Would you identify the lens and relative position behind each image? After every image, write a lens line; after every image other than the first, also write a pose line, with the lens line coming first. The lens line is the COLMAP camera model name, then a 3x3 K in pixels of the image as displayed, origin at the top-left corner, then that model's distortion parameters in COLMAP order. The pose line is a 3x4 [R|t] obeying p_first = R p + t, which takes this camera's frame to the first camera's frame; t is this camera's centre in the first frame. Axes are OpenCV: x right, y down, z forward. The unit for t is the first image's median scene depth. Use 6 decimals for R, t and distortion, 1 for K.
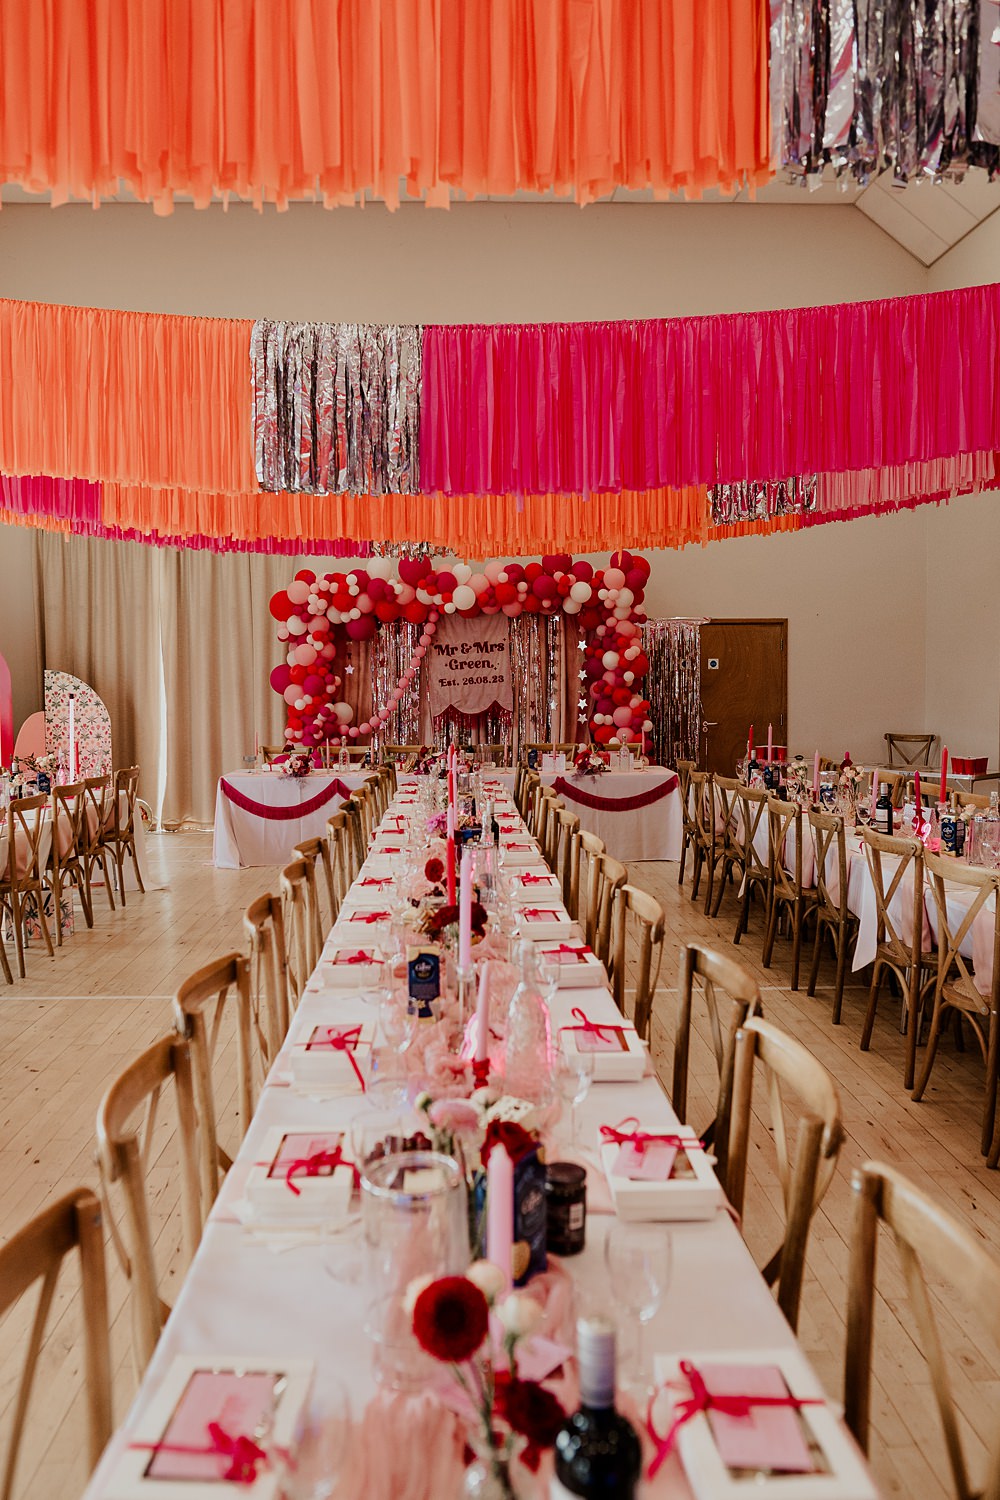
lens RADIAL K [[1155.0, 0, 476.9], [0, 1155.0, 747.2], [0, 0, 1]] dist [-0.039208, 0.002450]
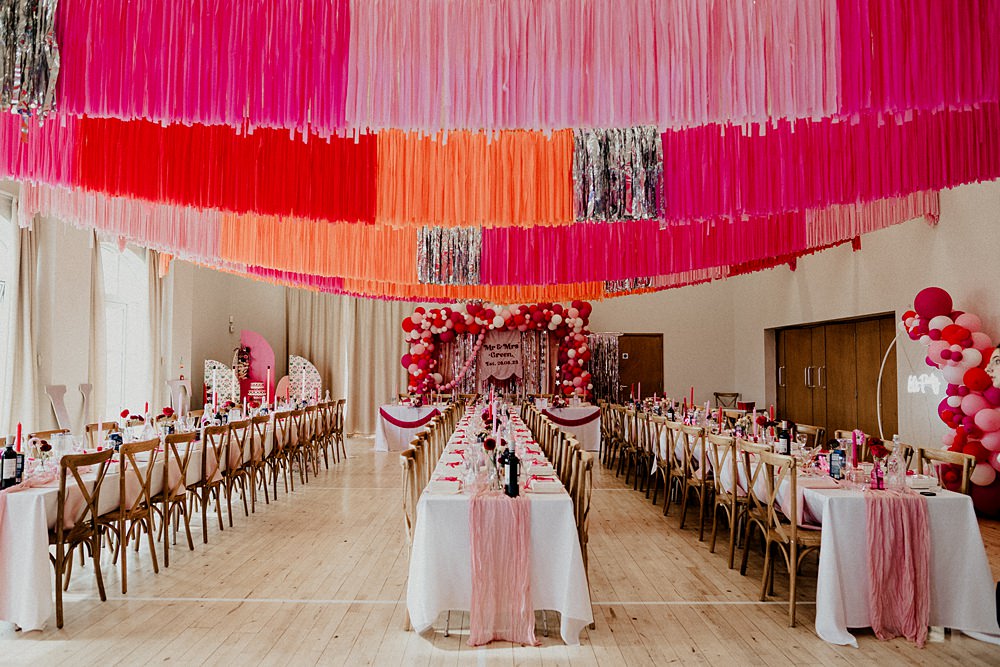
lens RADIAL K [[770.0, 0, 500.0], [0, 770.0, 333.5], [0, 0, 1]] dist [-0.039208, 0.002450]
pose [[0.999873, 0.010124, -0.012291, 0.008175], [-0.011384, 0.994167, -0.107246, 0.035333], [0.011134, 0.107372, 0.994157, -0.336213]]
